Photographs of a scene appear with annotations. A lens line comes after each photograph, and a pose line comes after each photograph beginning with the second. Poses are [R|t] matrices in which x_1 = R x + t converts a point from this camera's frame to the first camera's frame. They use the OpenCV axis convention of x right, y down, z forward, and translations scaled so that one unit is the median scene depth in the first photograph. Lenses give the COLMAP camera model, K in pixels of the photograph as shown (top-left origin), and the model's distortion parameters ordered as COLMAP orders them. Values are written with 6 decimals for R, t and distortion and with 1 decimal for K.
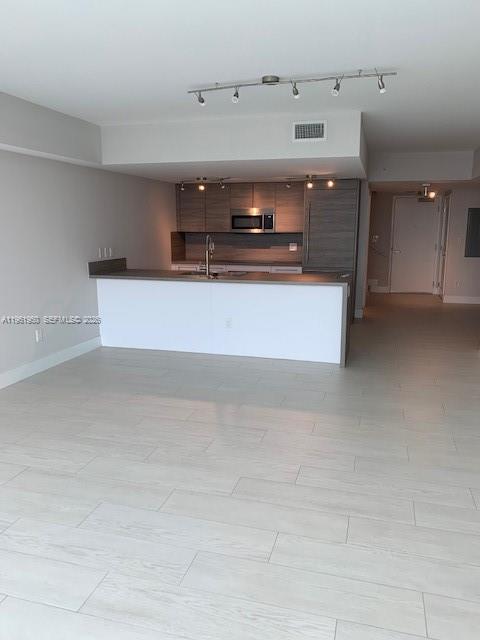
lens RADIAL K [[506.1, 0, 240.9], [0, 506.1, 321.3], [0, 0, 1]] dist [0.063702, -0.031930]
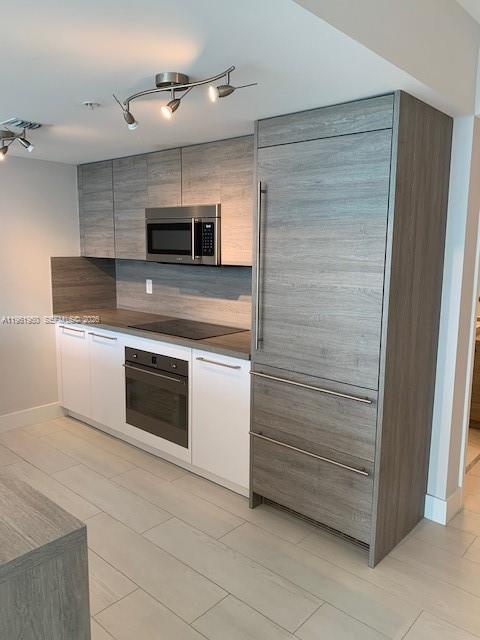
lens RADIAL K [[506.1, 0, 238.1], [0, 506.1, 318.1], [0, 0, 1]] dist [0.063702, -0.031930]
pose [[0.898003, 0.069093, -0.434531, 0.252388], [-0.084874, 0.996247, -0.016990, -0.122843], [0.431726, 0.052137, 0.900497, 0.623336]]
